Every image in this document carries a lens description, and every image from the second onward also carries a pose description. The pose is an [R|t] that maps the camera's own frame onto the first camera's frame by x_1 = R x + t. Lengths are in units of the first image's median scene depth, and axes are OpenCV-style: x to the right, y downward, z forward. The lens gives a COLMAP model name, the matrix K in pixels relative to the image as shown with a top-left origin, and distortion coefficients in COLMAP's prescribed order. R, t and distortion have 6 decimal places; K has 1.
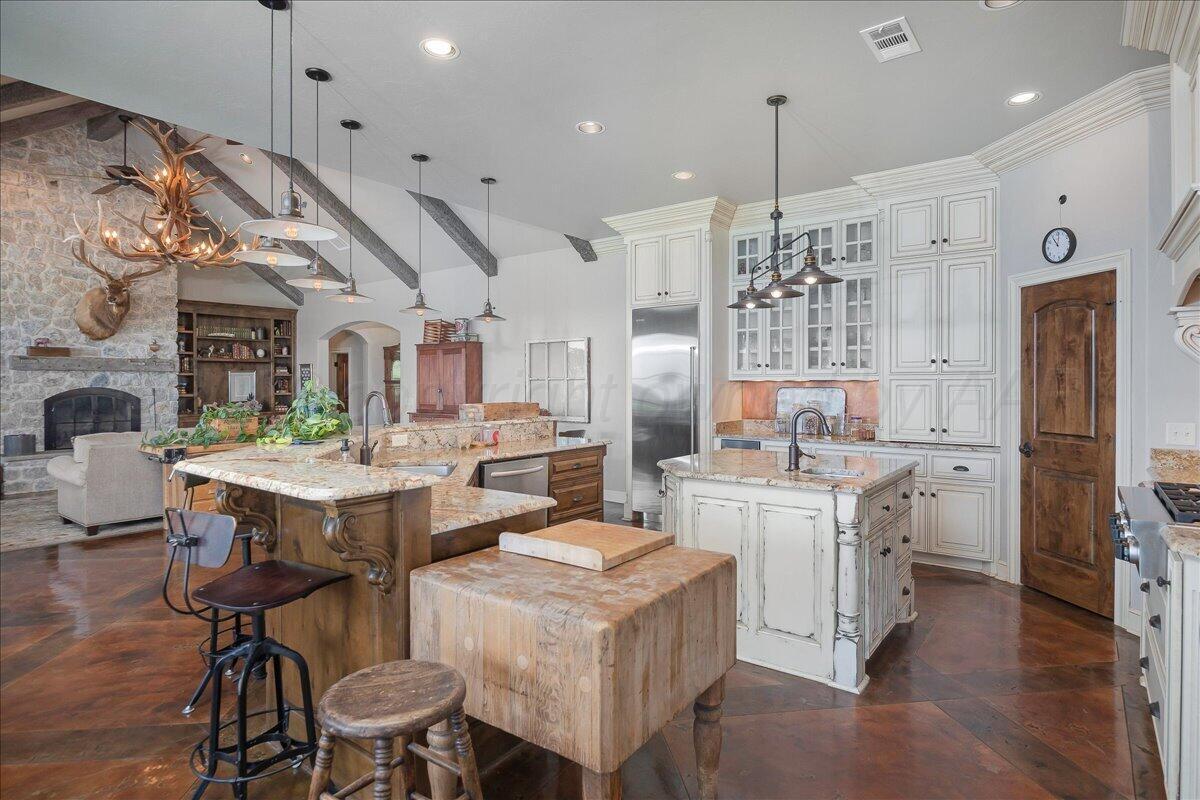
lens RADIAL K [[635.1, 0, 606.6], [0, 635.1, 391.1], [0, 0, 1]] dist [-0.002201, -0.000355]
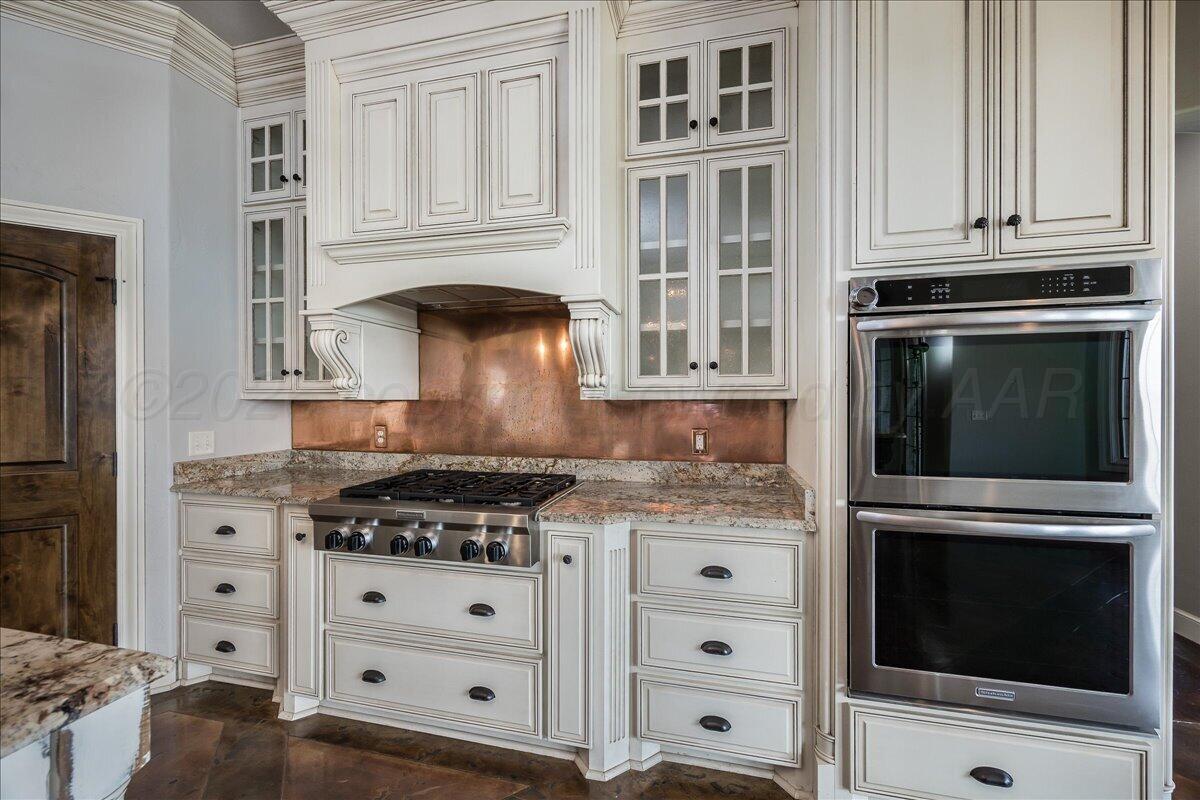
lens RADIAL K [[467.4, 0, 600.0], [0, 467.4, 400.0], [0, 0, 1]] dist [0.001046, 0.000135]
pose [[-0.394376, 0.006643, 0.918925, 0.022813], [0.011723, 0.999929, -0.002198, 0.005563], [-0.918874, 0.009906, -0.394426, 0.300803]]
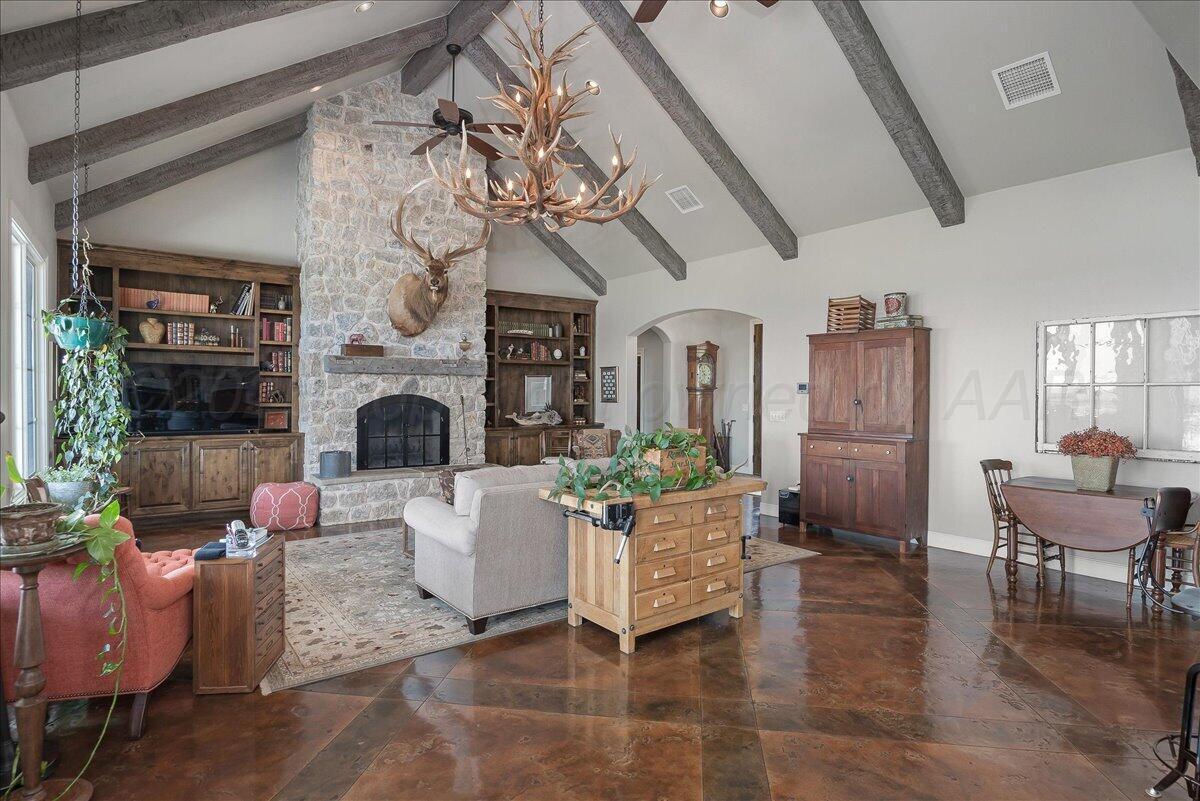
lens RADIAL K [[636.9, 0, 603.6], [0, 636.9, 399.0], [0, 0, 1]] dist [-0.002985, 0.000728]
pose [[0.960899, 0.007729, -0.276793, -0.349486], [-0.007952, 0.999968, 0.000316, -0.001978], [0.276786, 0.001897, 0.960930, 0.290711]]
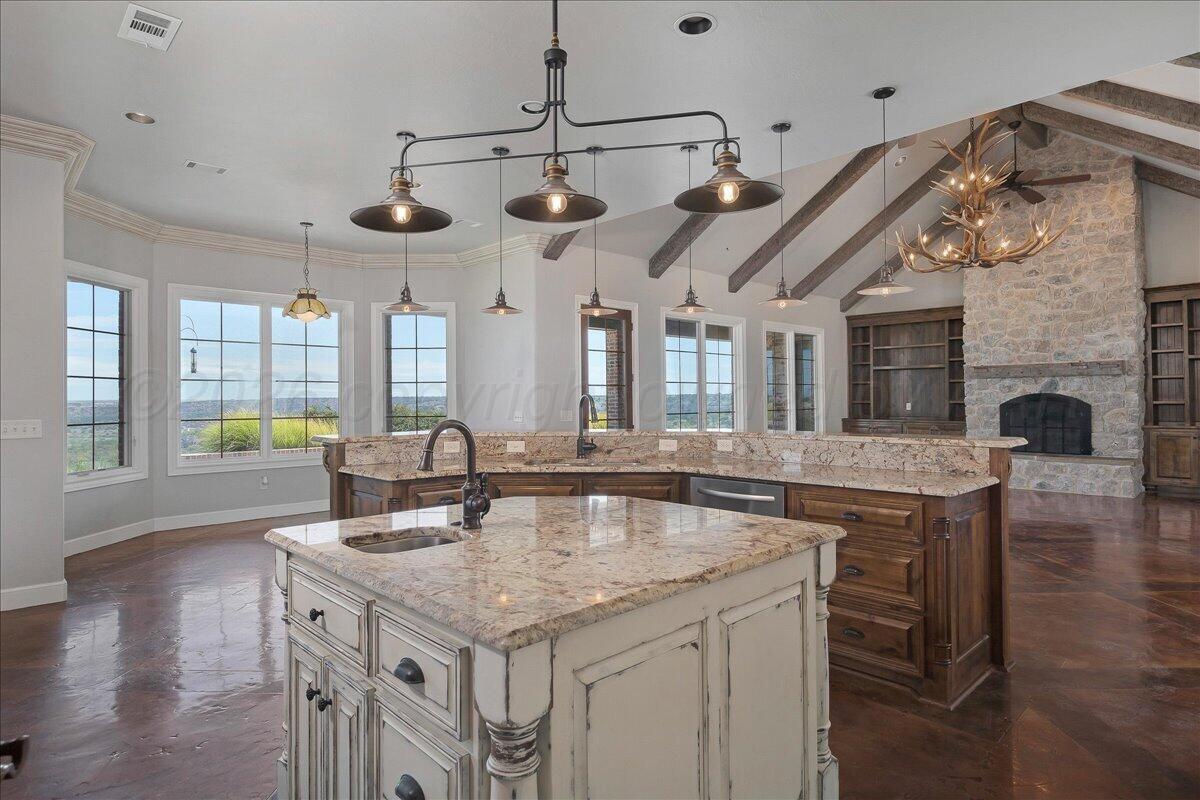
lens RADIAL K [[655.5, 0, 598.6], [0, 655.5, 395.5], [0, 0, 1]] dist [-0.007233, -0.001271]
pose [[-0.164265, -0.003417, -0.986410, 0.354426], [-0.001579, 0.999994, -0.003201, 0.002625], [0.986415, 0.001032, -0.164270, 0.500777]]
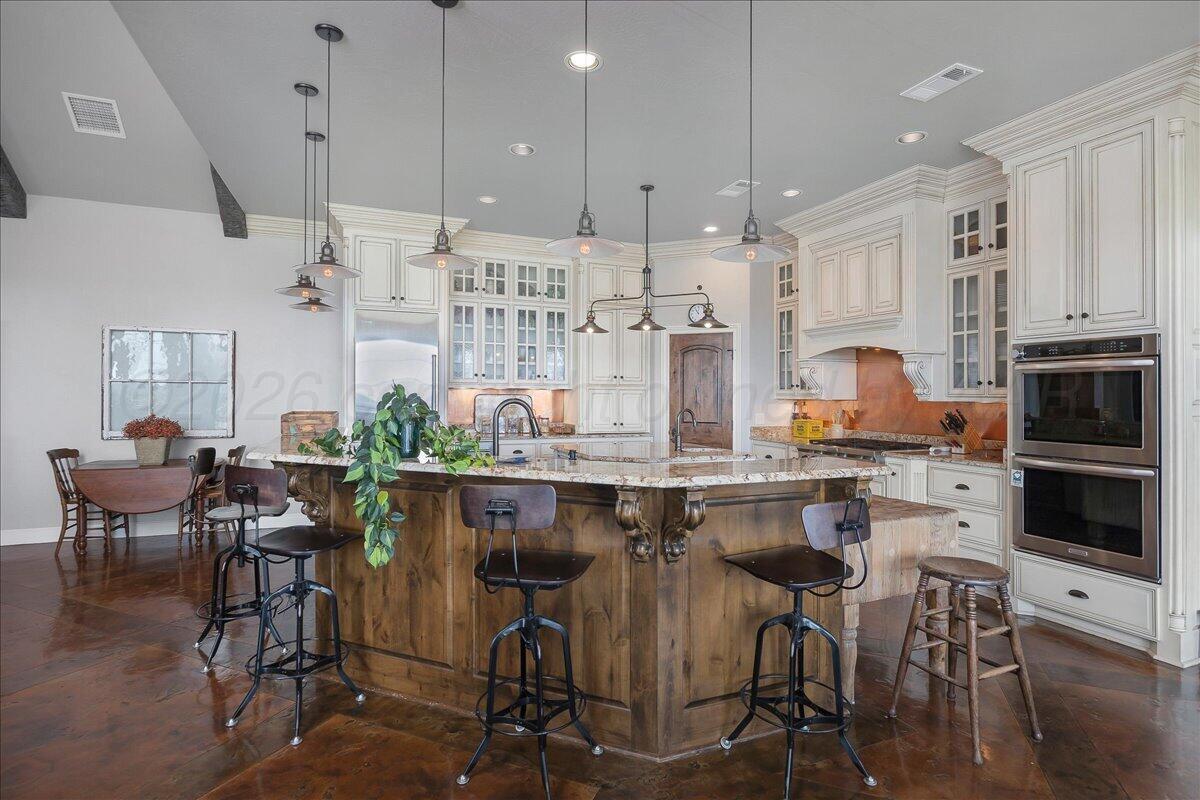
lens RADIAL K [[597.9, 0, 606.9], [0, 597.9, 395.6], [0, 0, 1]] dist [-0.011910, -0.000590]
pose [[0.511071, 0.006031, 0.859517, -0.395898], [0.000659, 0.999972, -0.007409, 0.003442], [-0.859538, 0.004353, 0.511053, 0.183341]]
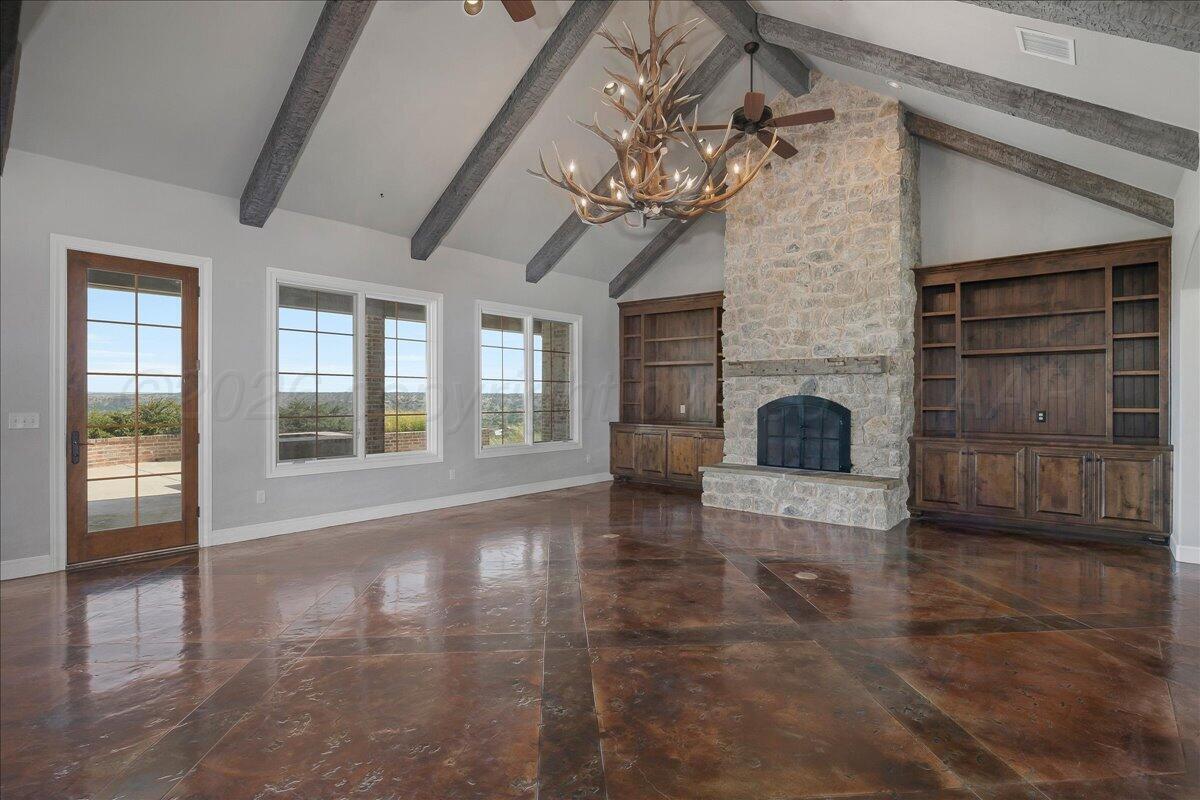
lens RADIAL K [[597.9, 0, 606.9], [0, 597.9, 395.6], [0, 0, 1]] dist [-0.011910, -0.000590]
pose [[-0.051438, -0.001962, -0.998674, -0.021938], [-0.013672, 0.999906, -0.001260, -0.001142], [0.998583, 0.013589, -0.051460, 0.834577]]
